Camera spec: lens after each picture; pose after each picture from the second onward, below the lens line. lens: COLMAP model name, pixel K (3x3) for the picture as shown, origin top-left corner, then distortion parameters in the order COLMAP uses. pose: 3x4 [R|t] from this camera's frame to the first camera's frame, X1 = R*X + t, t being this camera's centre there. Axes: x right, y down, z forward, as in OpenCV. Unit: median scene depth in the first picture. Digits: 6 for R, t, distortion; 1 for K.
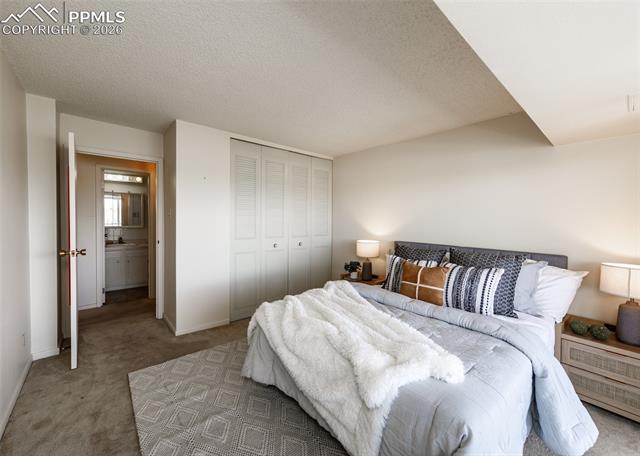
lens RADIAL K [[256.3, 0, 332.6], [0, 256.3, 218.3], [0, 0, 1]] dist [-0.000878, -0.000070]
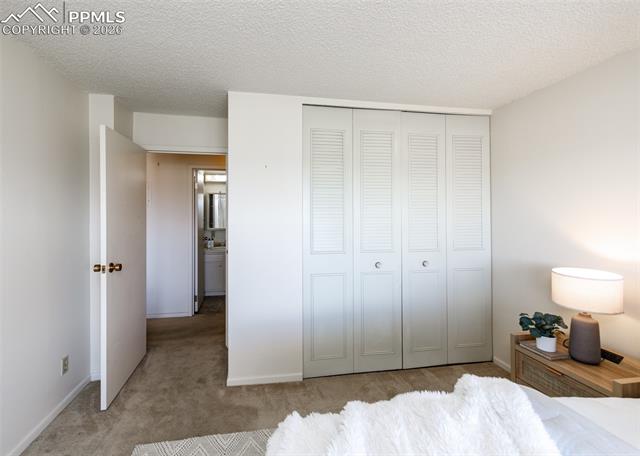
lens RADIAL K [[266.8, 0, 318.7], [0, 266.8, 209.0], [0, 0, 1]] dist [0.008595, 0.000102]
pose [[0.815468, -0.016710, -0.578560, 0.040800], [0.010425, 0.999845, -0.014183, -0.024835], [0.578708, 0.005534, 0.815516, 0.438764]]
